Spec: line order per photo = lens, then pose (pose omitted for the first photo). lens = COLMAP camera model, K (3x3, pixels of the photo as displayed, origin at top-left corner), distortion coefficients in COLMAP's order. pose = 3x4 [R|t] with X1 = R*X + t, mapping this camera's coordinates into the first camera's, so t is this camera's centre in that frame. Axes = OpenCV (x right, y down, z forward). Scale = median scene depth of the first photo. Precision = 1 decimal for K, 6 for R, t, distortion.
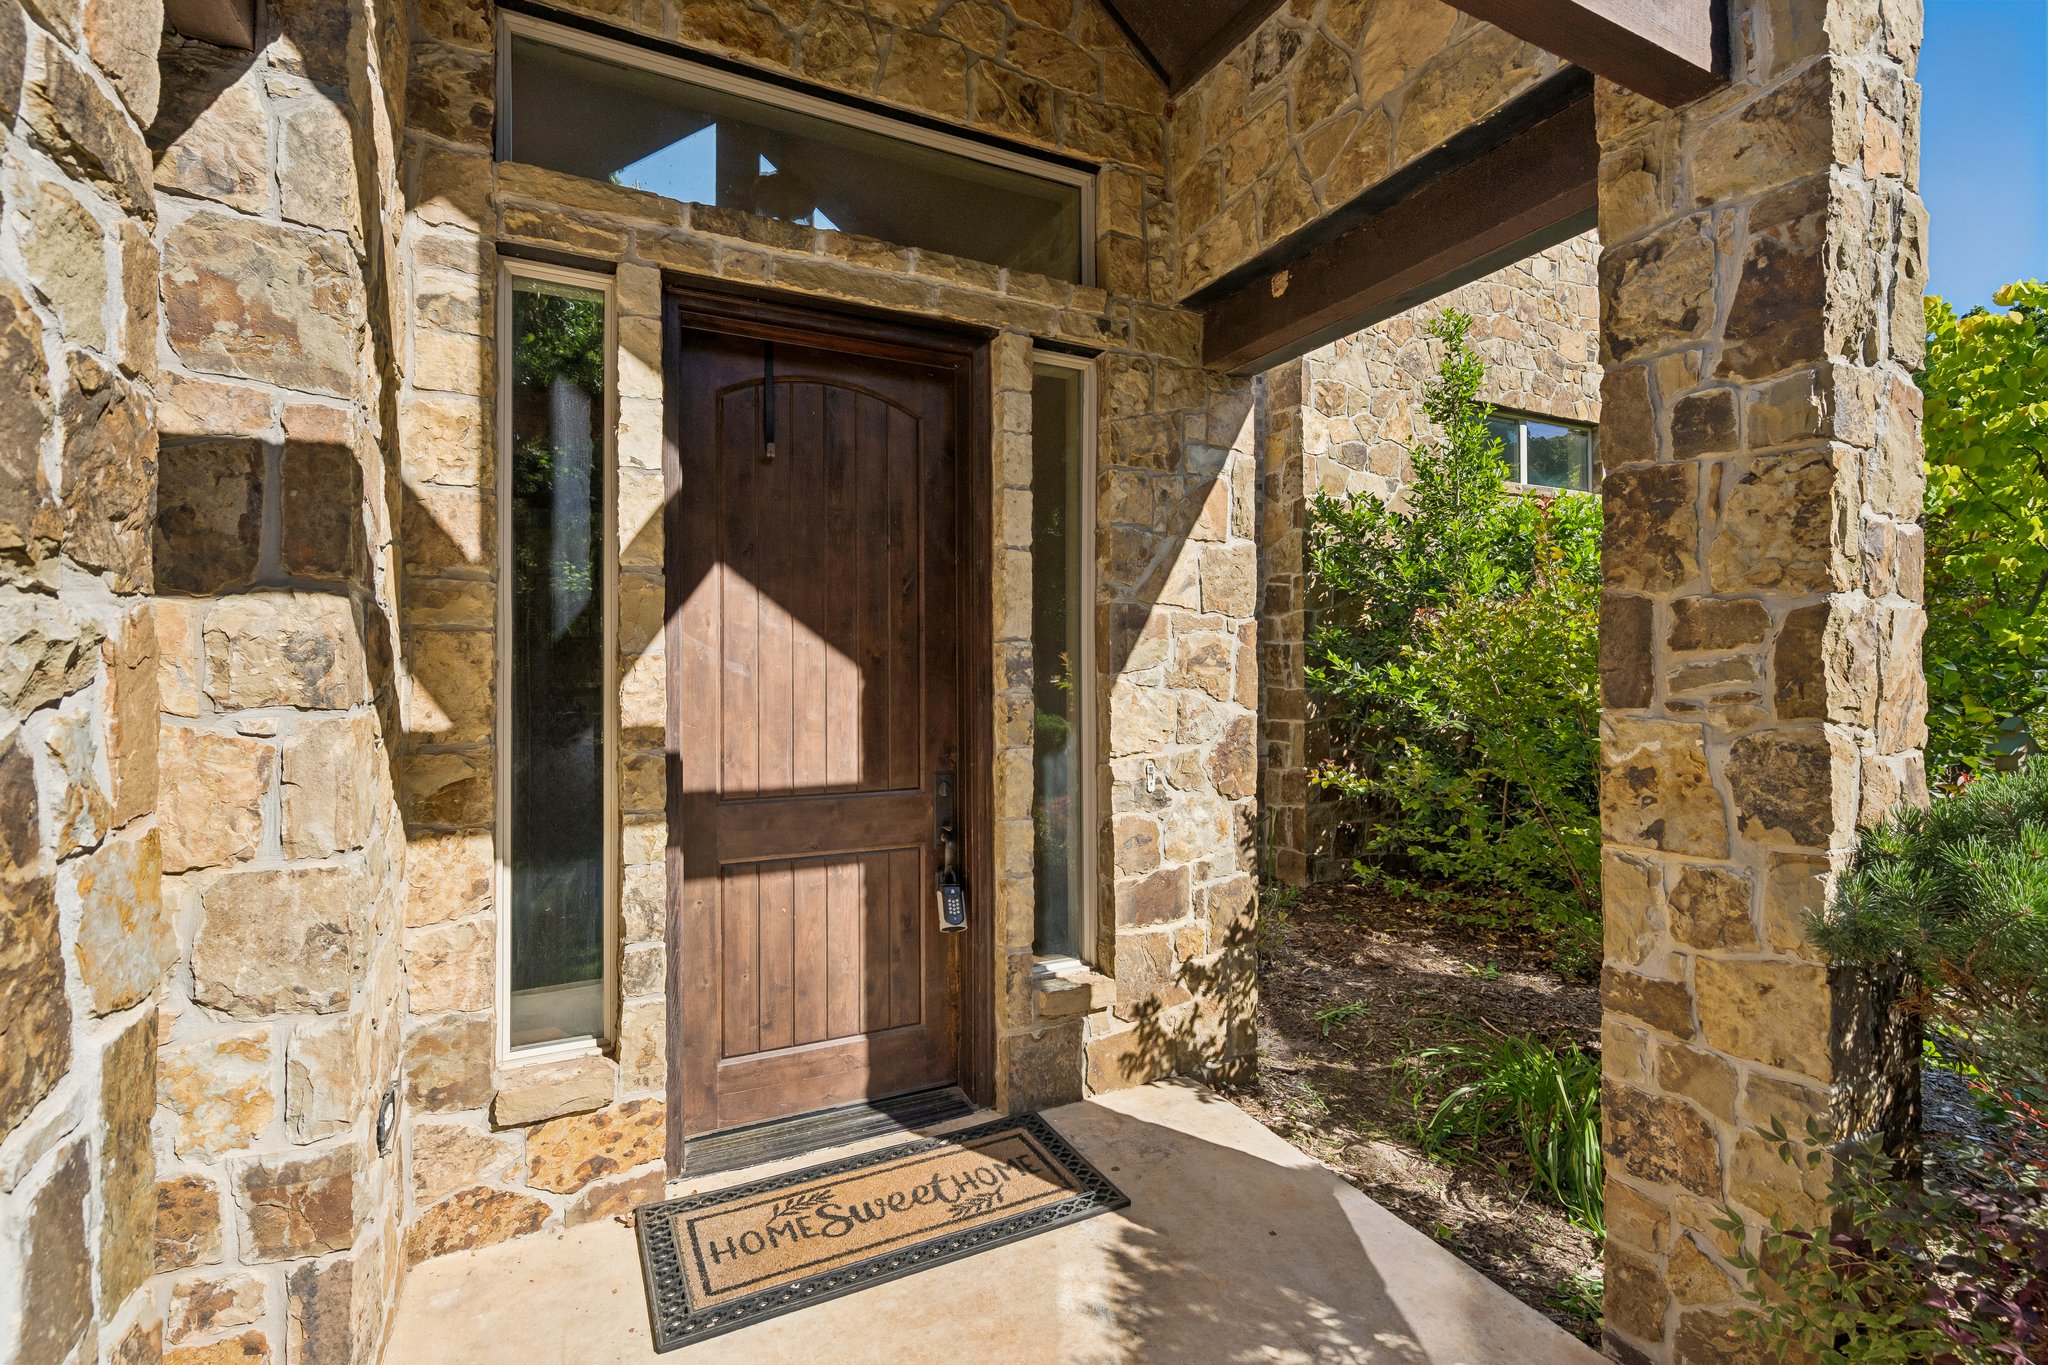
lens RADIAL K [[930.7, 0, 1024.9], [0, 930.7, 682.9], [0, 0, 1]] dist [-0.001701, 0.000425]
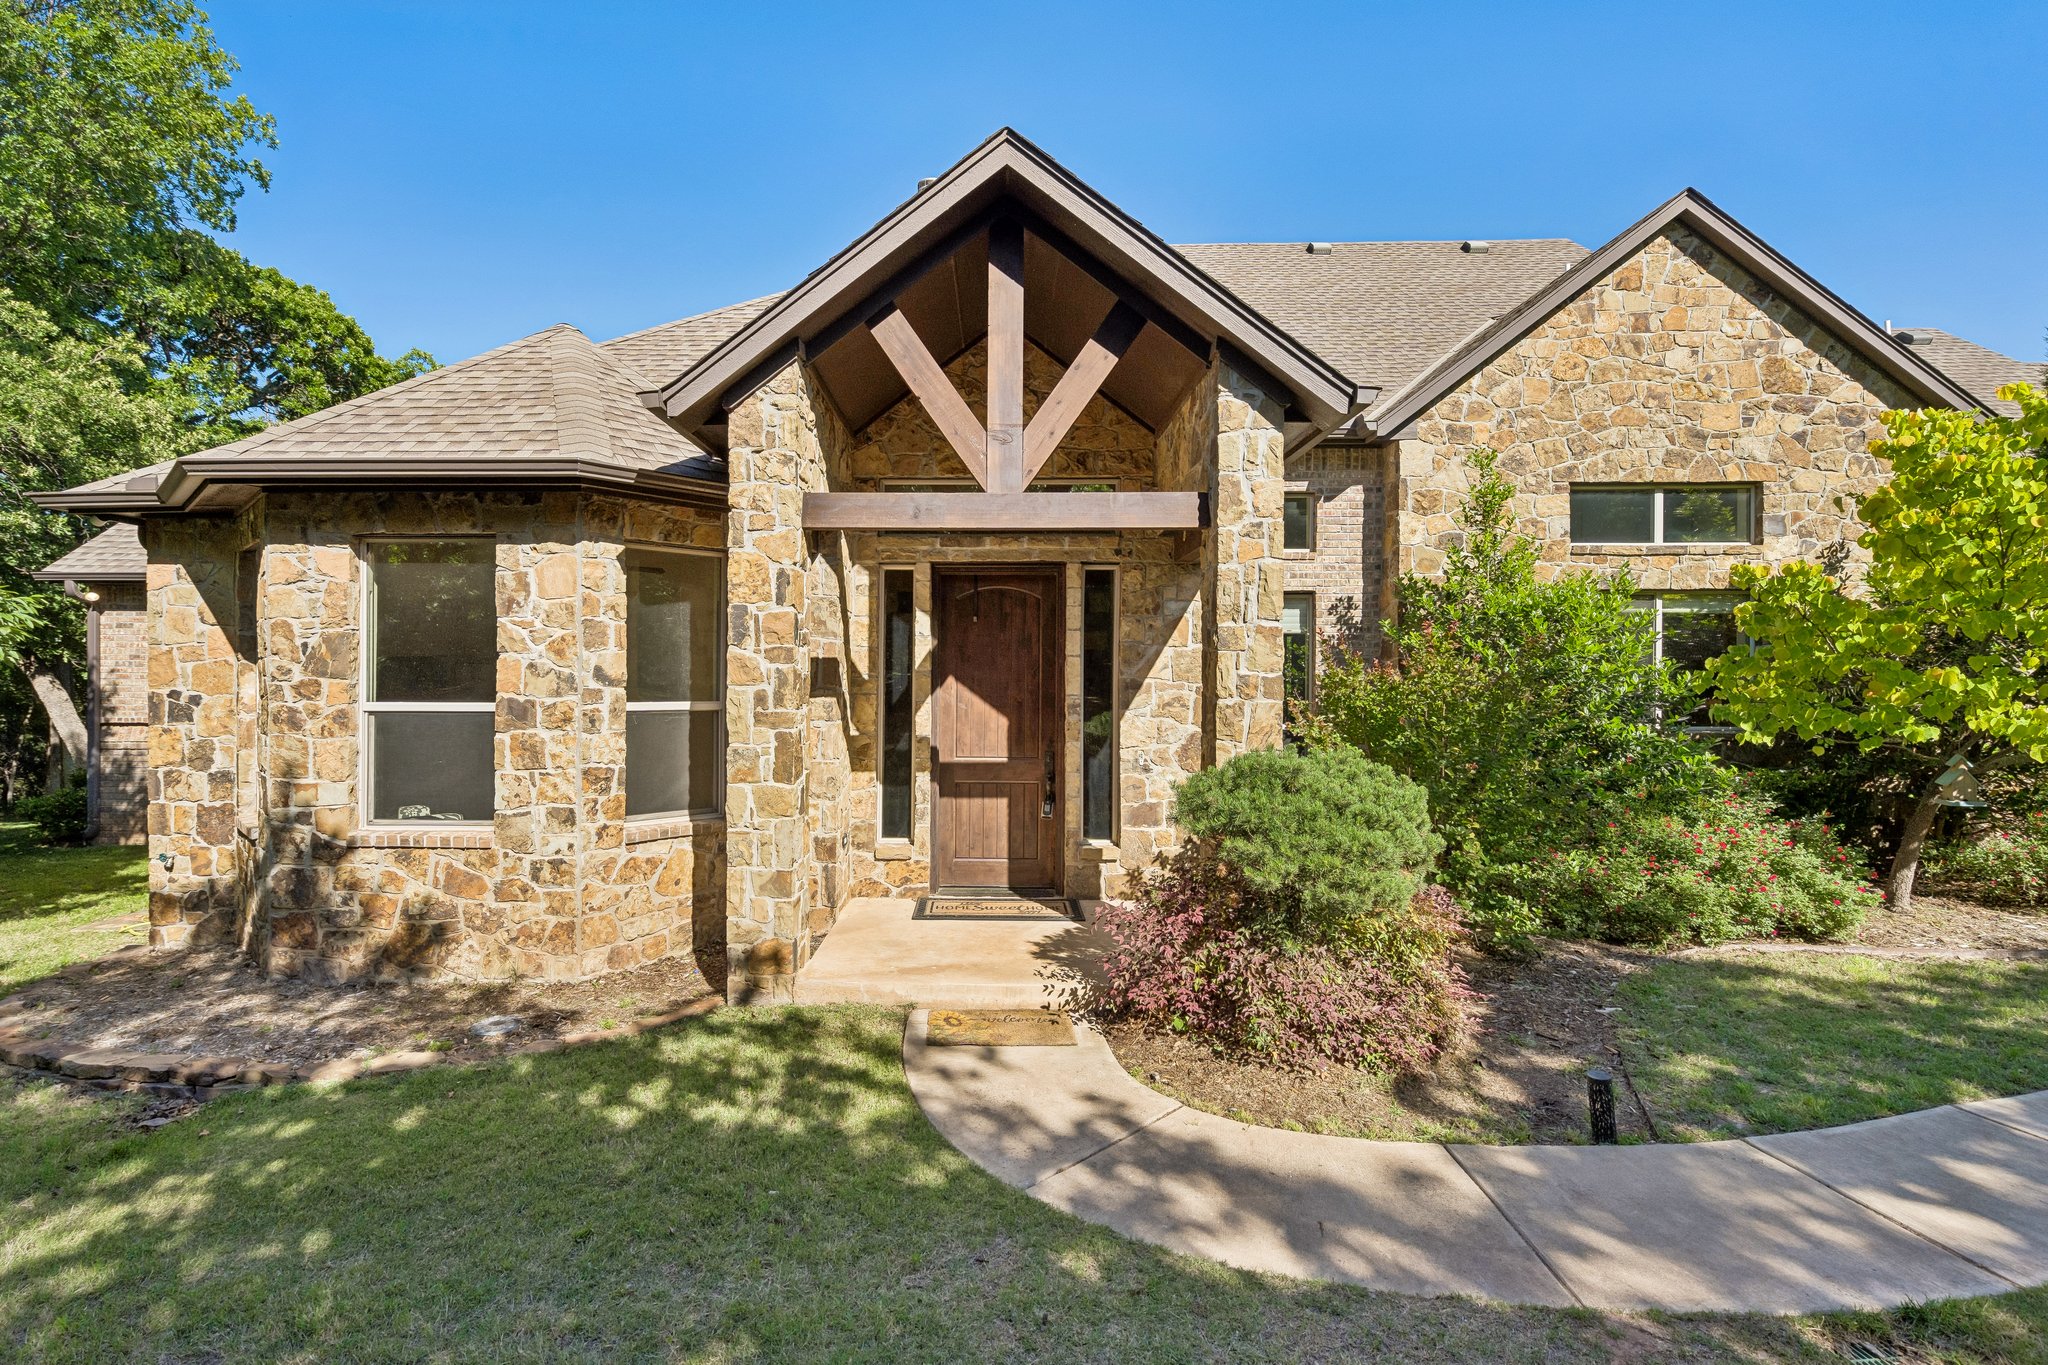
lens RADIAL K [[930.7, 0, 978.1], [0, 930.7, 695.1], [0, 0, 1]] dist [-0.001701, 0.000425]
pose [[0.880670, 0.015414, -0.473479, 0.825383], [-0.009728, 0.999848, 0.014457, -0.073259], [0.473630, -0.008126, 0.880687, -1.080899]]
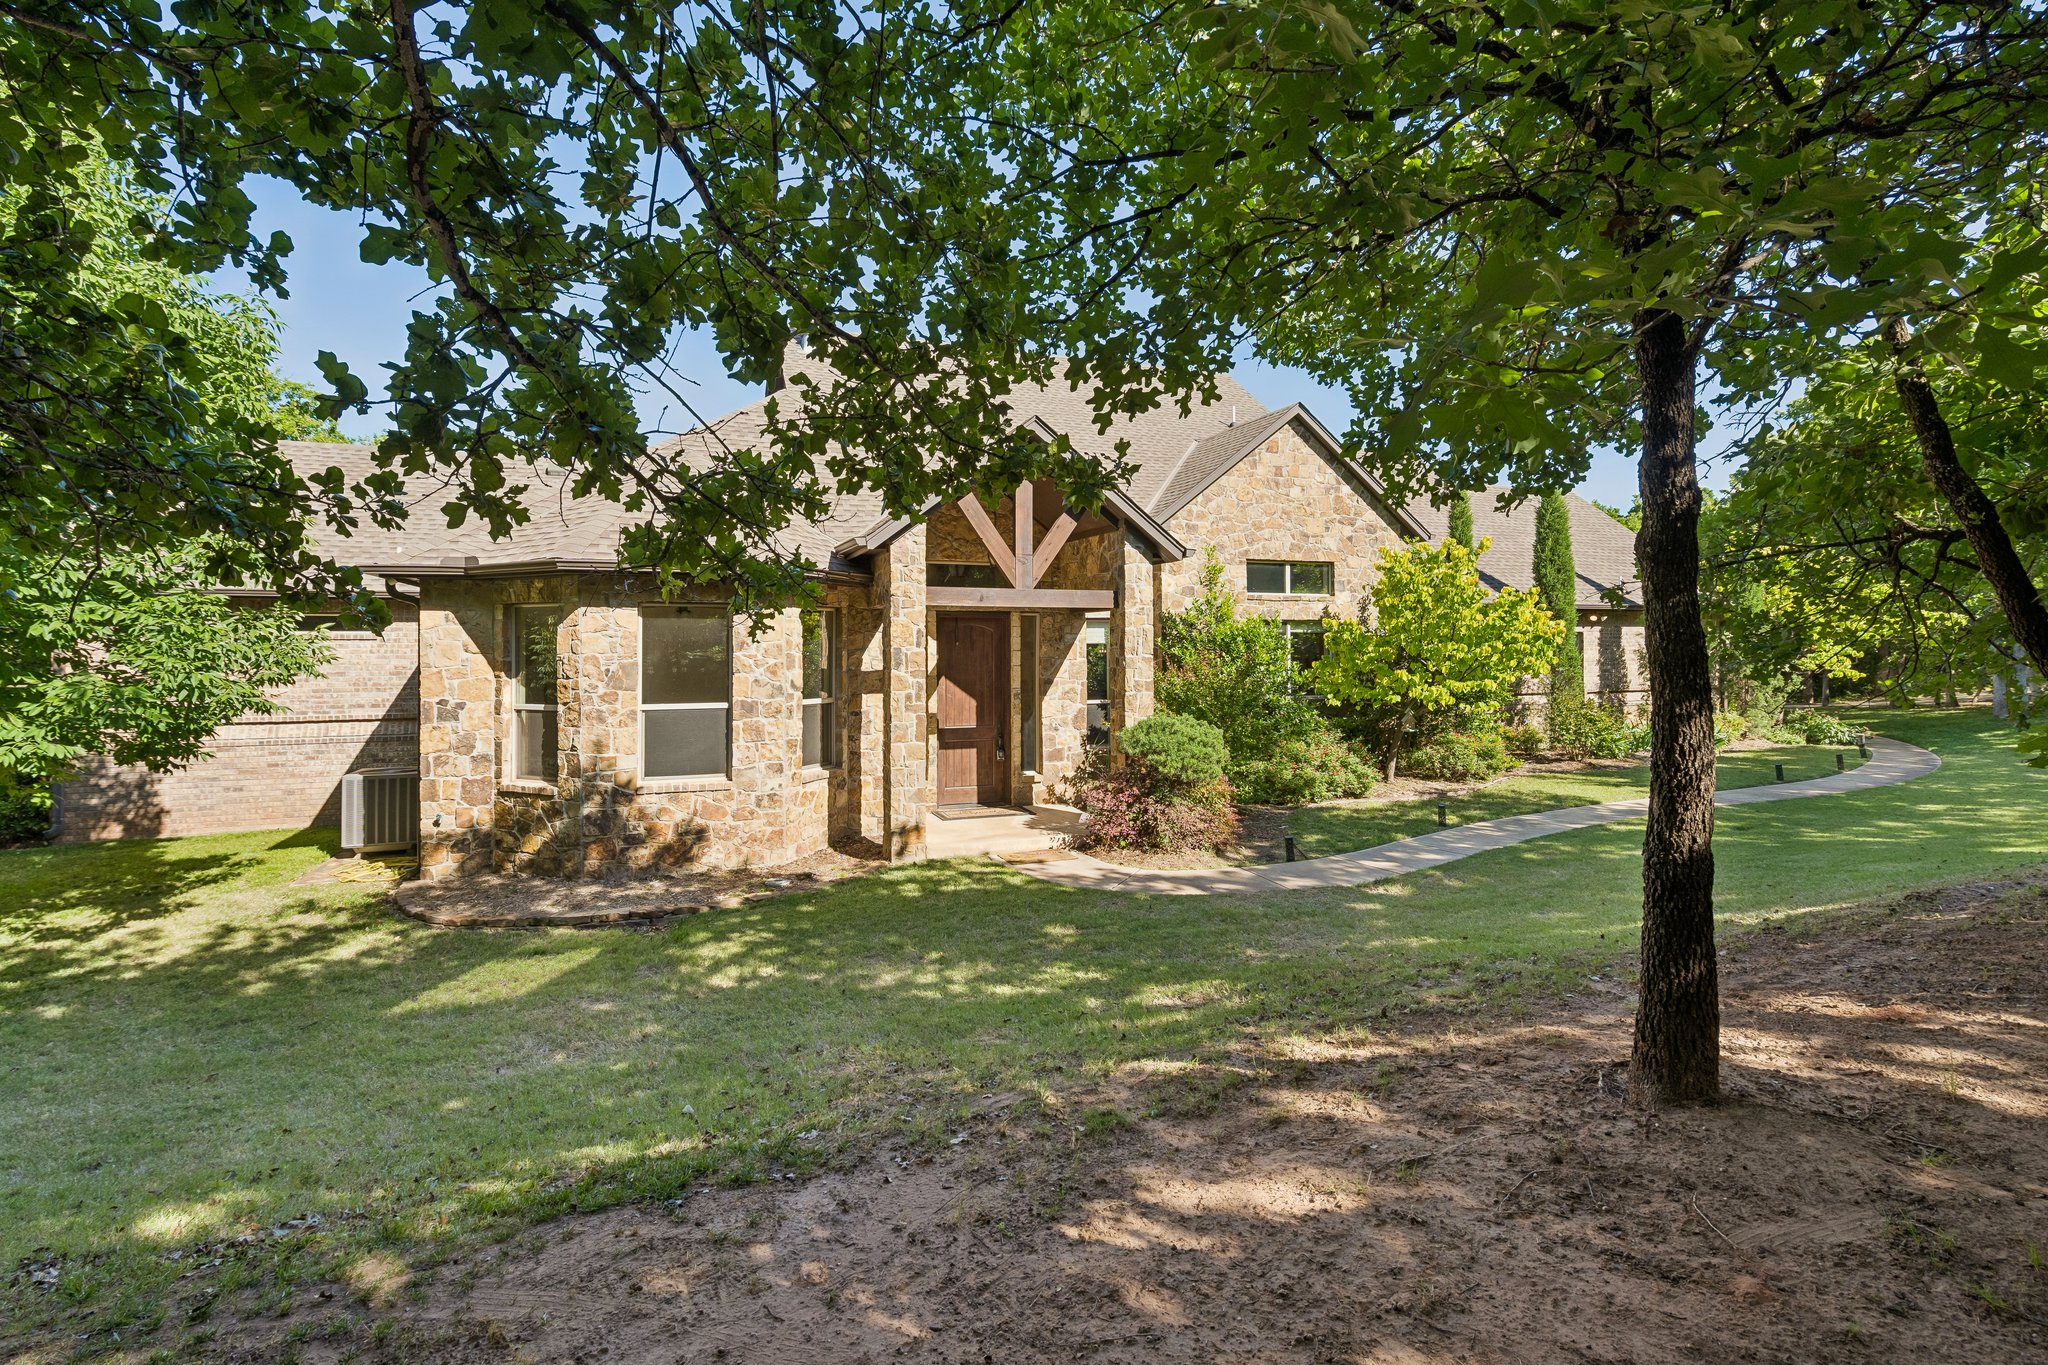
lens RADIAL K [[930.7, 0, 1034.2], [0, 930.7, 653.9], [0, 0, 1]] dist [-0.001701, 0.000425]
pose [[0.994460, 0.002603, -0.105083, 0.458375], [-0.002591, 0.999997, 0.000255, -0.183004], [0.105084, 0.000019, 0.994463, -2.804143]]
